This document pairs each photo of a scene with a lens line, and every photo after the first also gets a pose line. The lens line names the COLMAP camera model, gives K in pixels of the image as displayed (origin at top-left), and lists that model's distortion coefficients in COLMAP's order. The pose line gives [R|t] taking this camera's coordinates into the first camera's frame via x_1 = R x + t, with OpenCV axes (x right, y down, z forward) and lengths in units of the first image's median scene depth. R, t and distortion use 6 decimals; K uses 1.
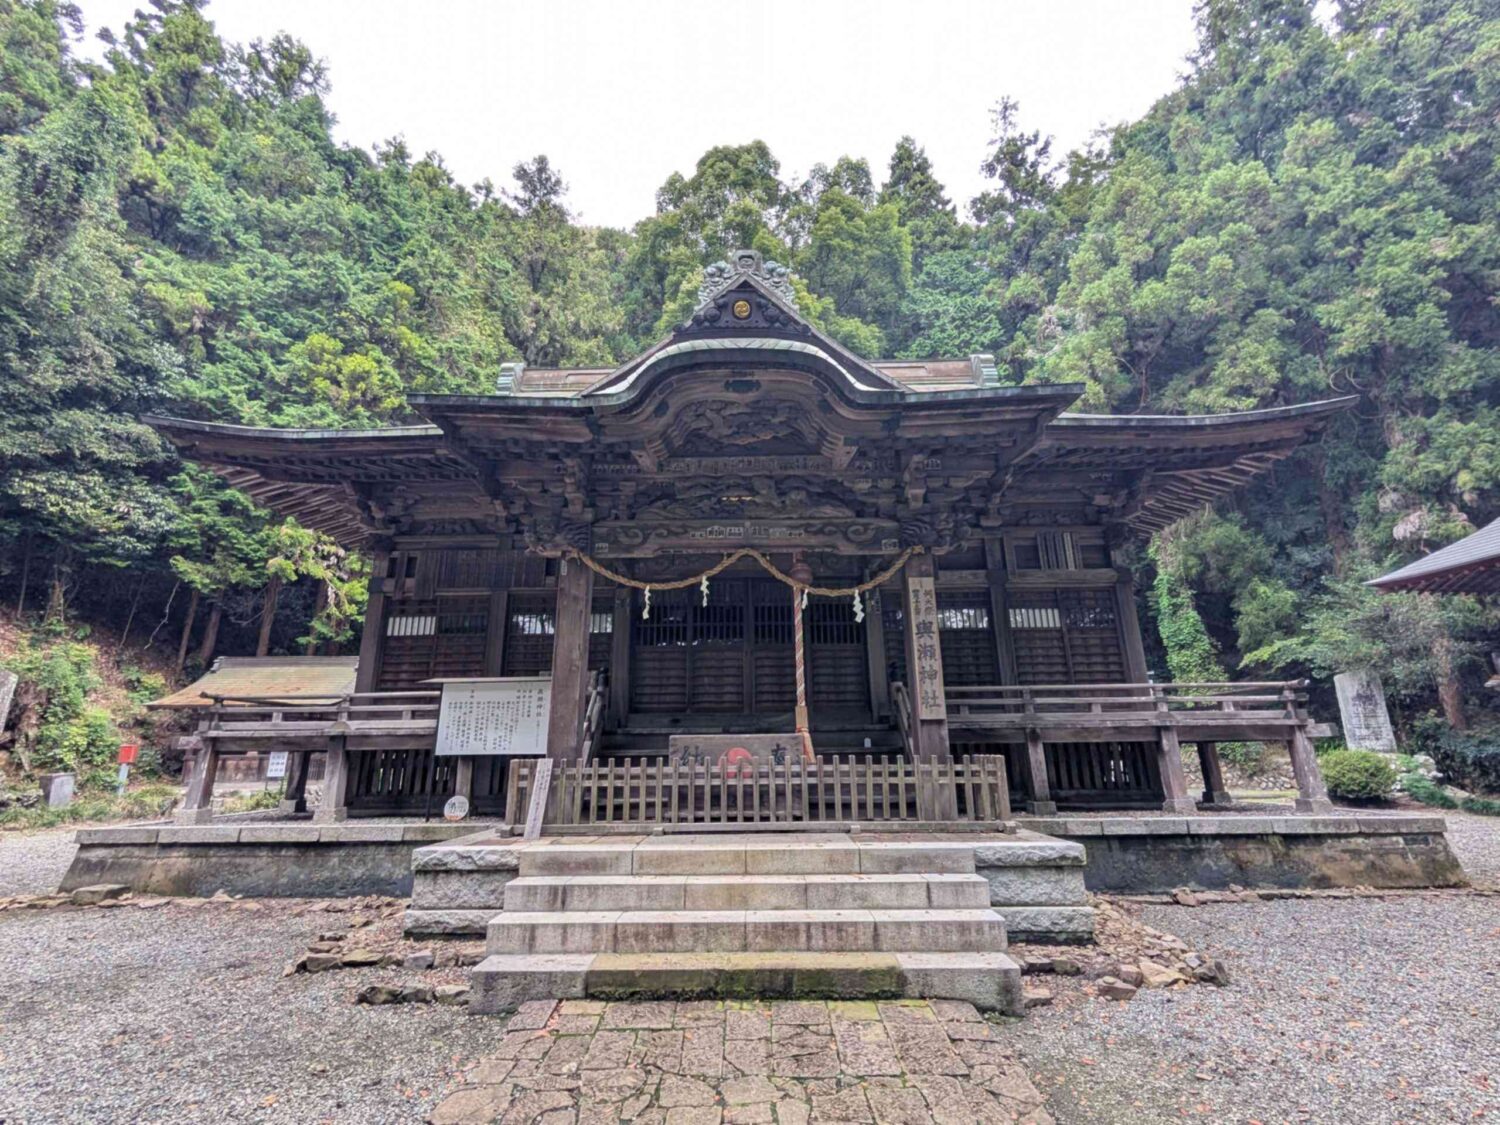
lens RADIAL K [[643.7, 0, 753.3], [0, 643.7, 573.1], [0, 0, 1]] dist [-0.006708, 0.000405]
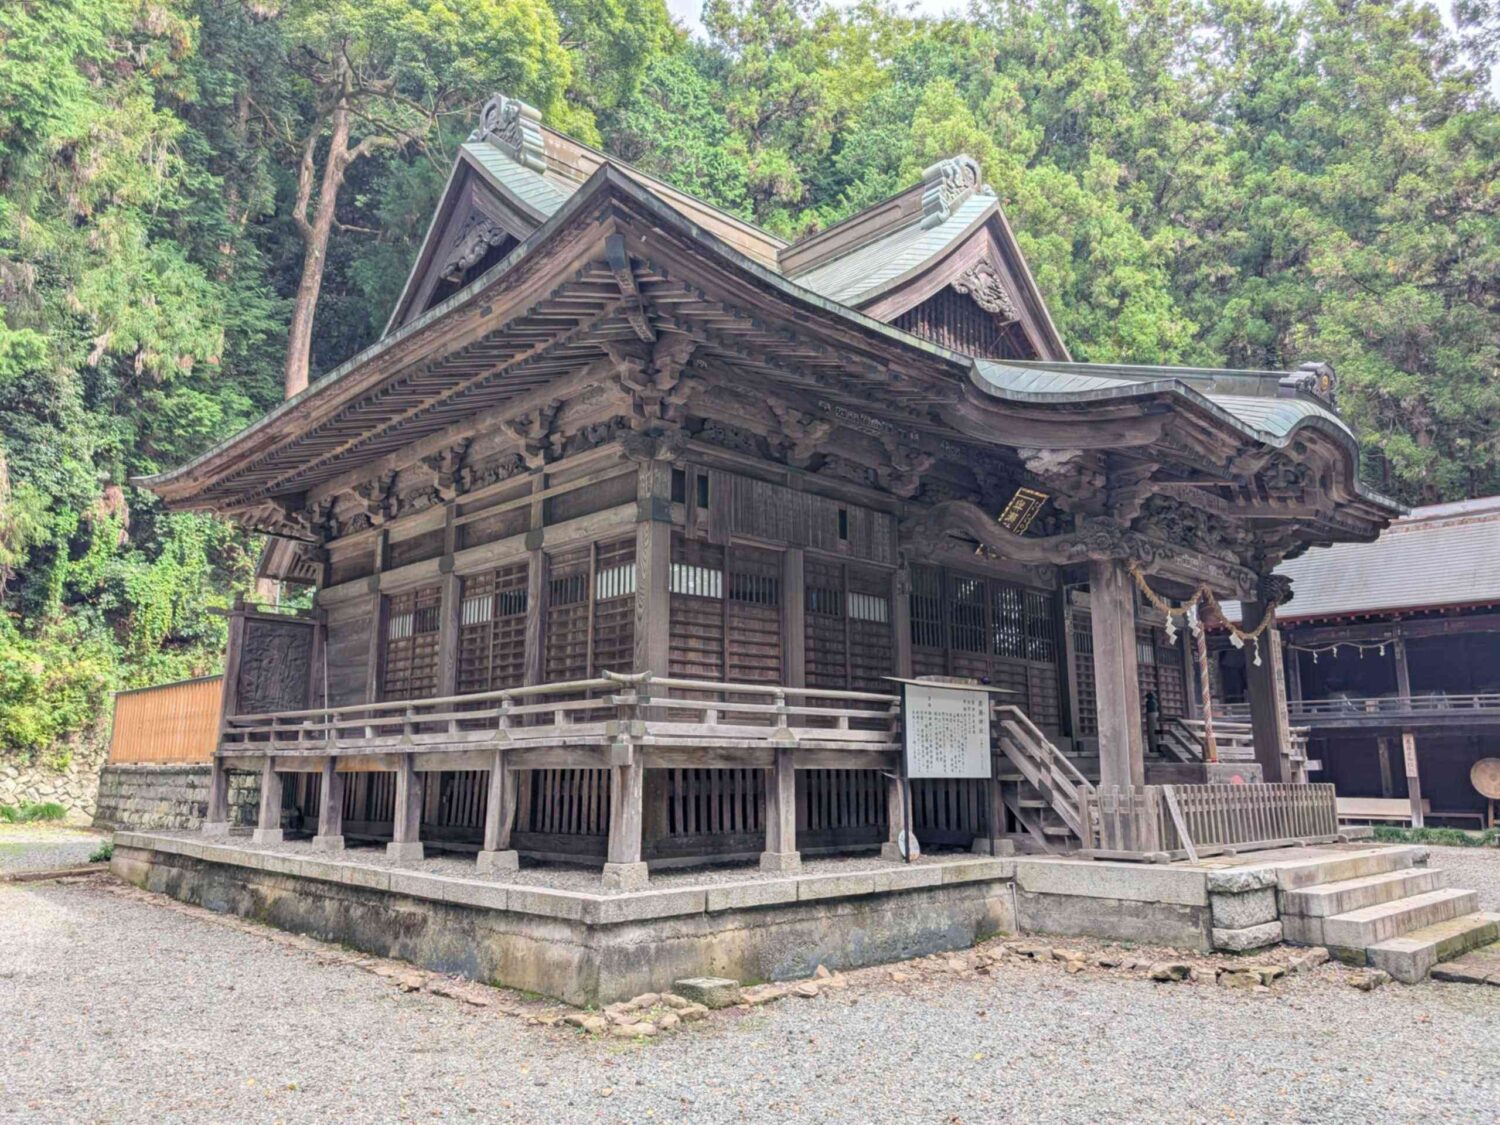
lens RADIAL K [[1070.7, 0, 749.3], [0, 1070.7, 555.9], [0, 0, 1]] dist [0.031102, -0.000356]
pose [[0.713670, 0.153317, 0.683498, -1.507441], [-0.198570, 0.980007, -0.012493, 0.073270], [-0.671748, -0.126806, 0.729845, 0.214772]]
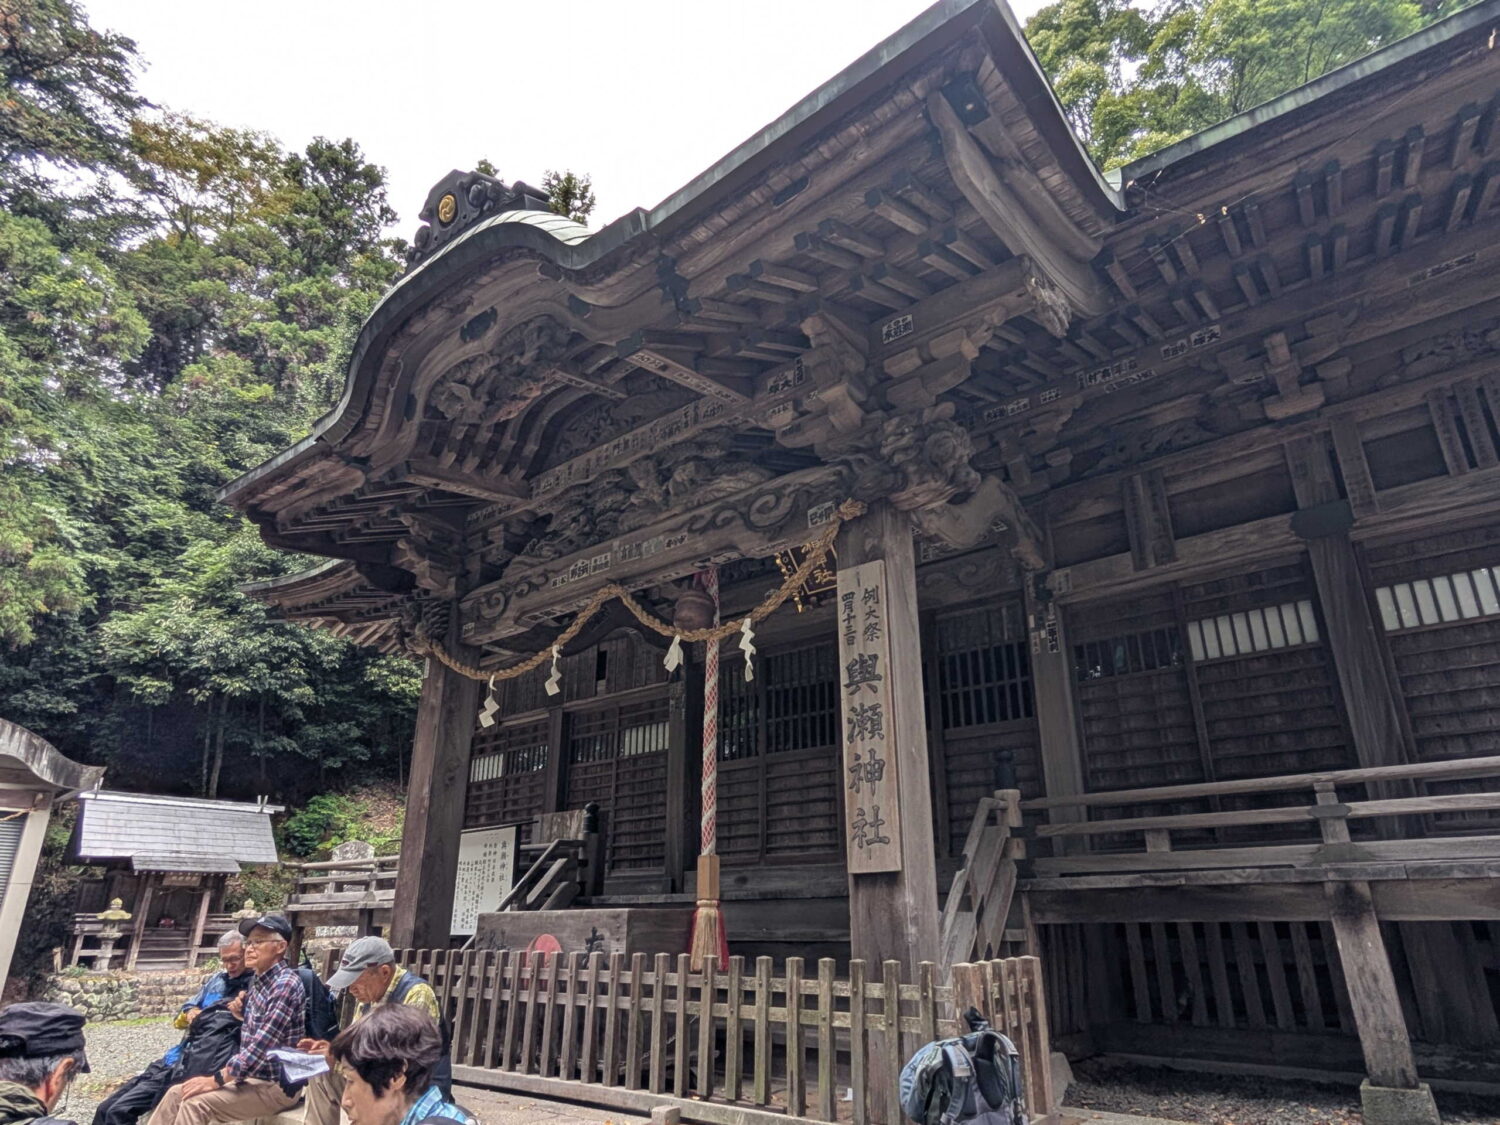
lens RADIAL K [[843.3, 0, 768.7], [0, 843.3, 617.3], [0, 0, 1]] dist [-0.012803, -0.000778]
pose [[0.807067, -0.196656, -0.556749, 0.467448], [0.161461, 0.980472, -0.112269, 0.088254], [0.567956, 0.000715, 0.823059, 0.399523]]
